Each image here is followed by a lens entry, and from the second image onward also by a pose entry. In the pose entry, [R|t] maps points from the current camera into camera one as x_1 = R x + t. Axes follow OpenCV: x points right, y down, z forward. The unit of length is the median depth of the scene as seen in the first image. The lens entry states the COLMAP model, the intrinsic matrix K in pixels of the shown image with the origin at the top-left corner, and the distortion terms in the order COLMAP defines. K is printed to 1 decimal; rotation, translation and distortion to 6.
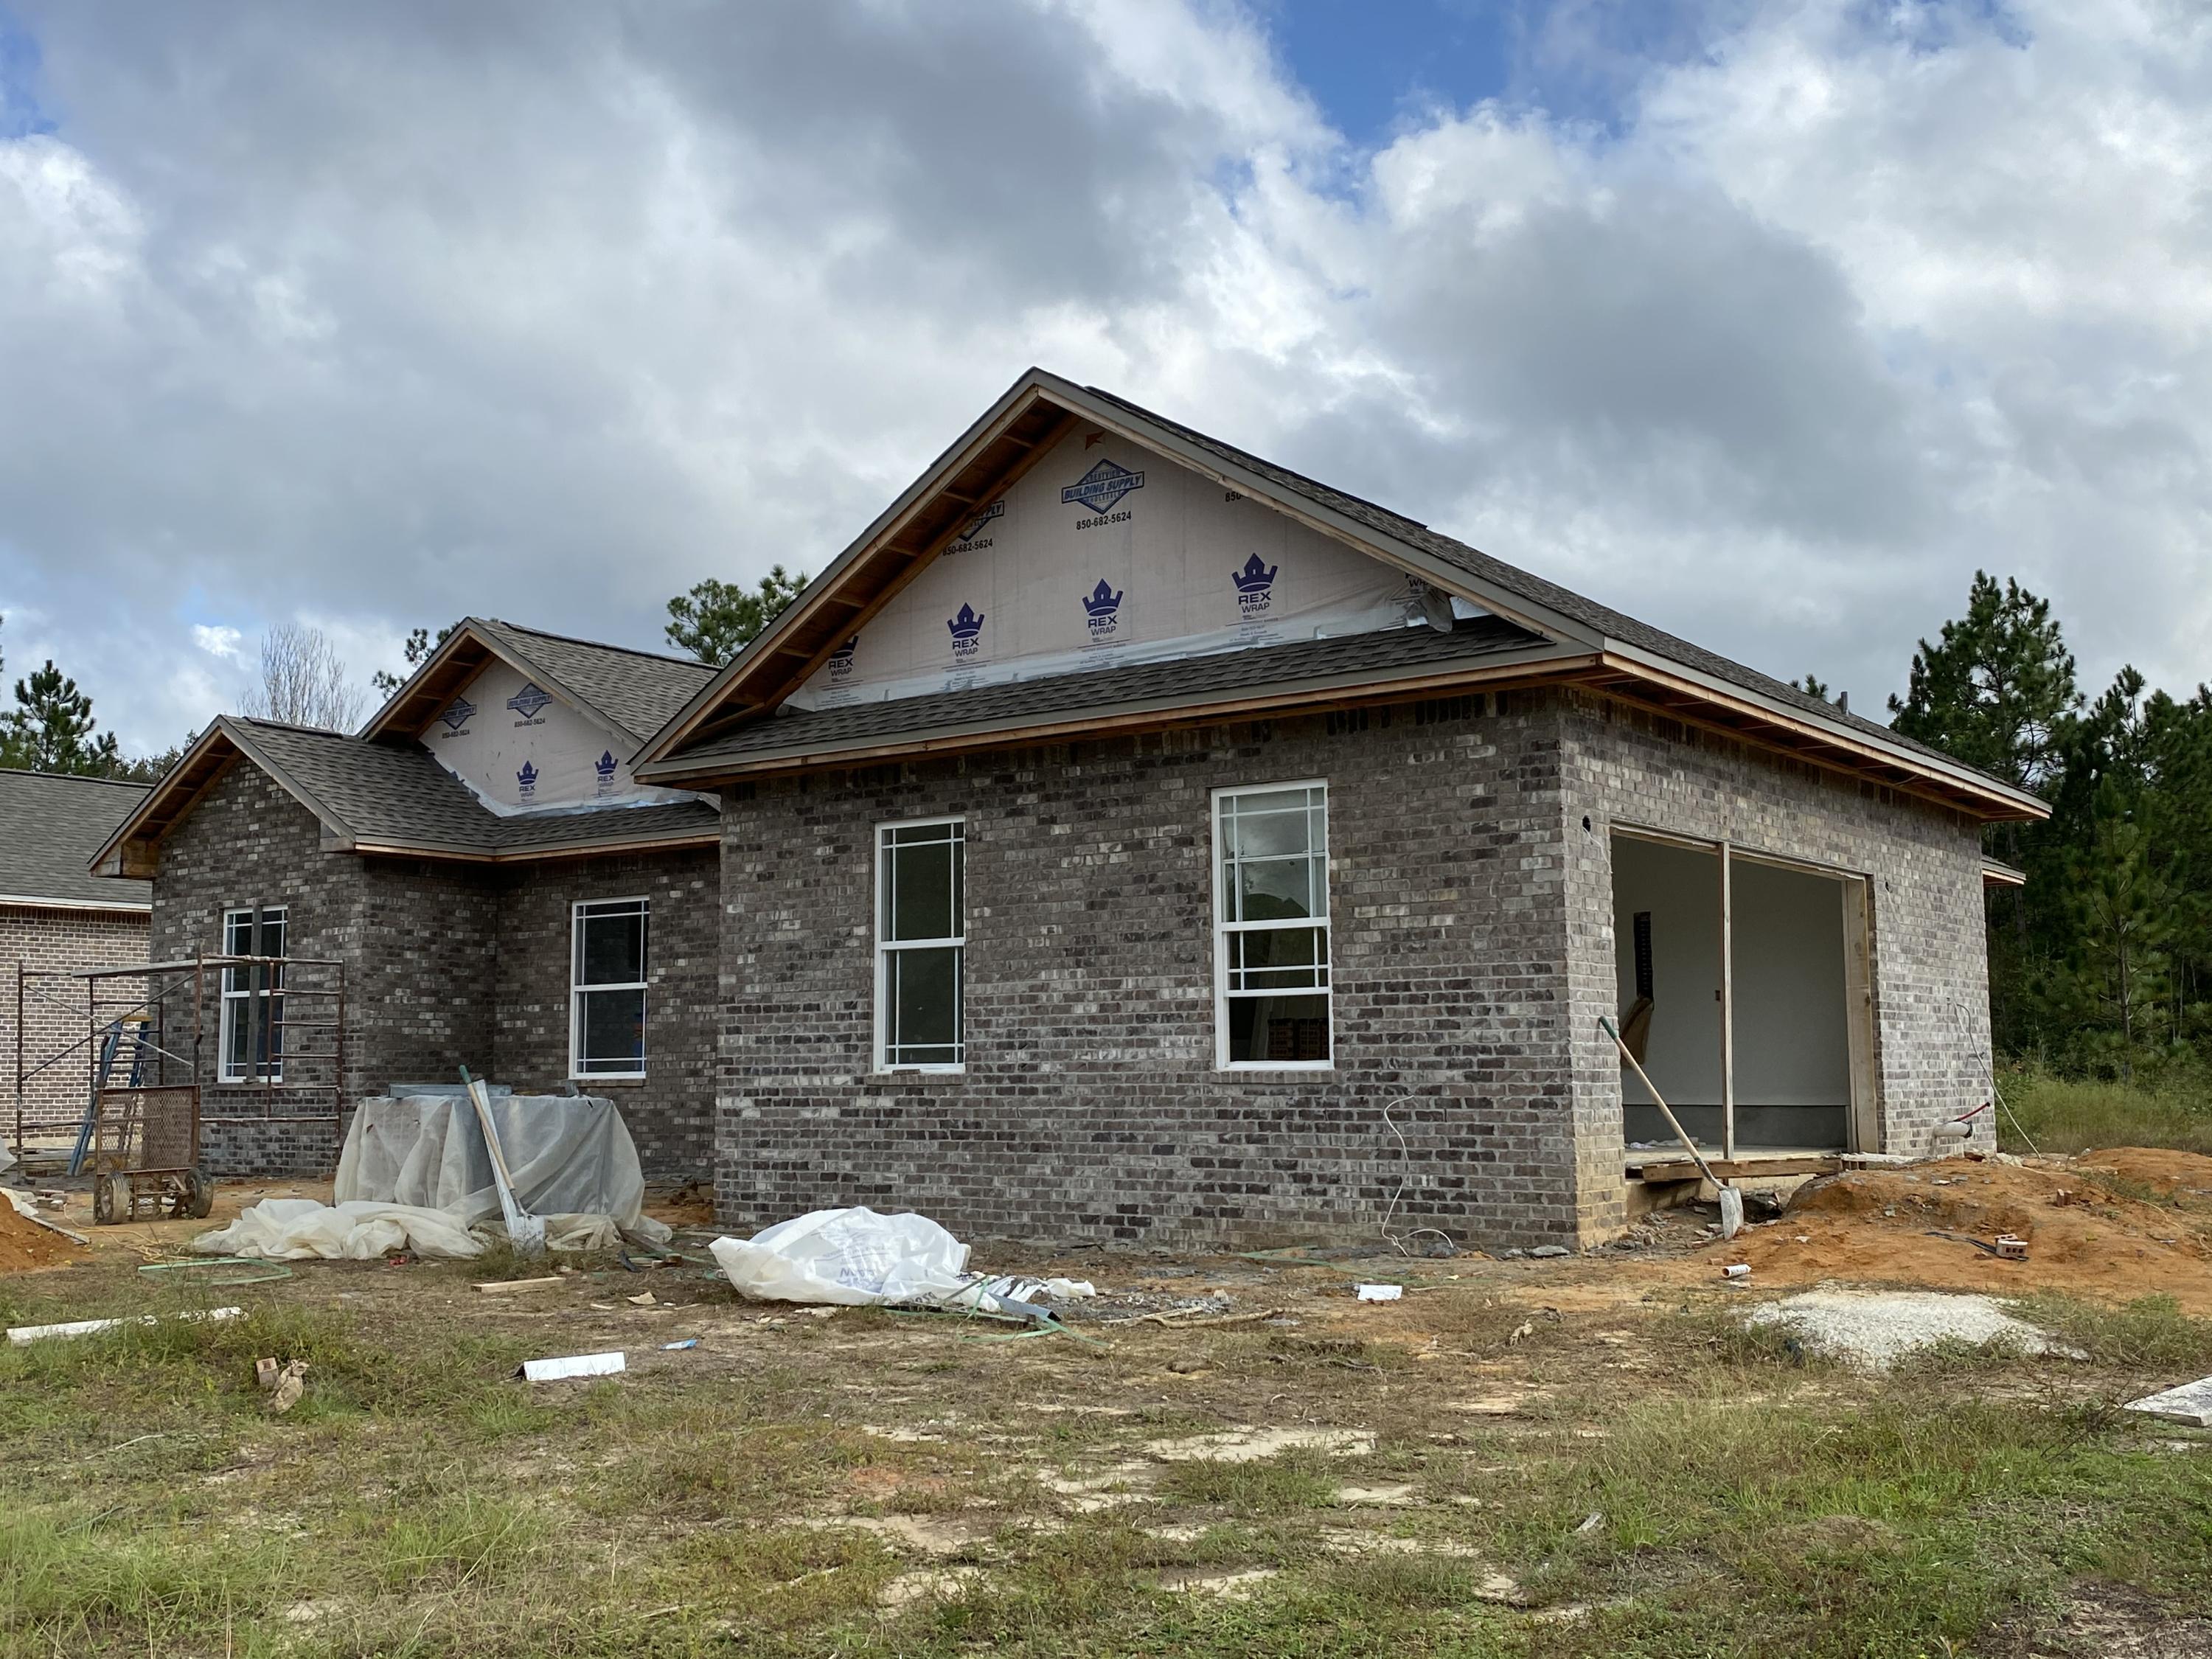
lens RADIAL K [[2166.0, 0, 1106.0], [0, 2166.0, 829.5], [0, 0, 1]] dist [0.200930, -0.545220]
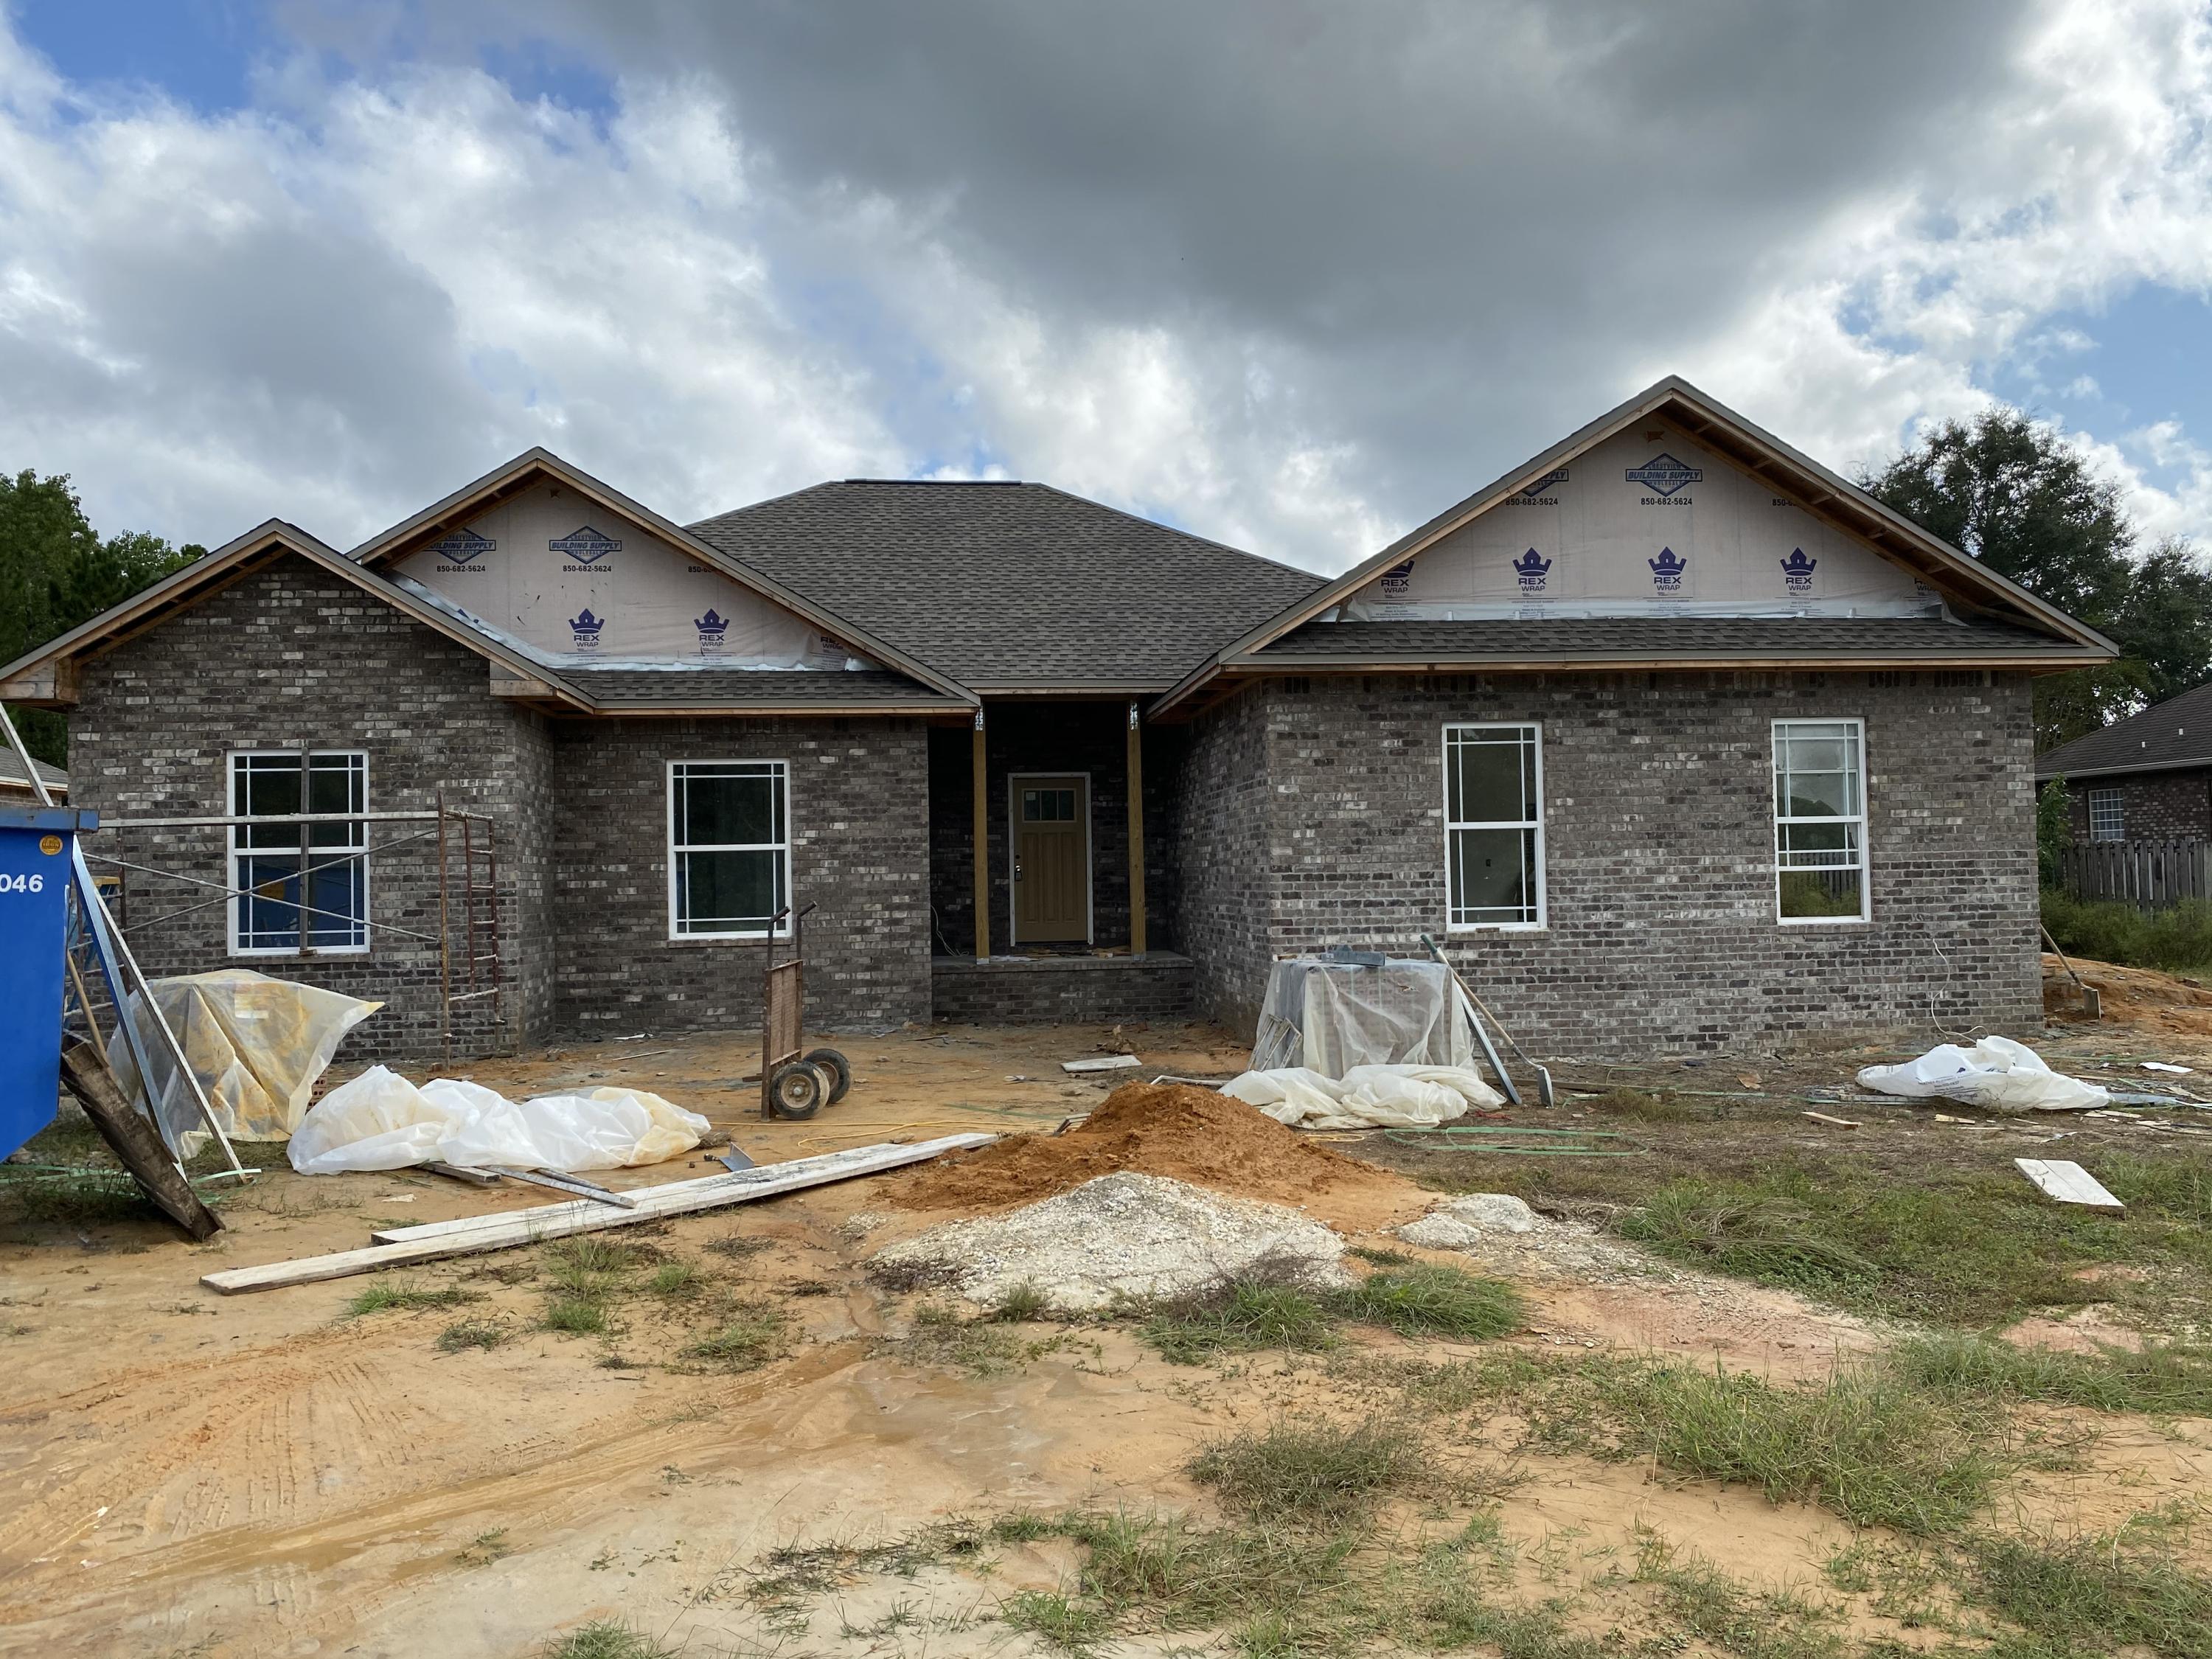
lens RADIAL K [[1548.4, 0, 1106.0], [0, 1548.4, 829.5], [0, 0, 1]] dist [0.129899, -0.249628]
pose [[0.738274, 0.013116, 0.674374, -0.888392], [-0.060812, 0.997033, 0.047183, 0.028579], [-0.671754, -0.075844, 0.736881, 0.531413]]
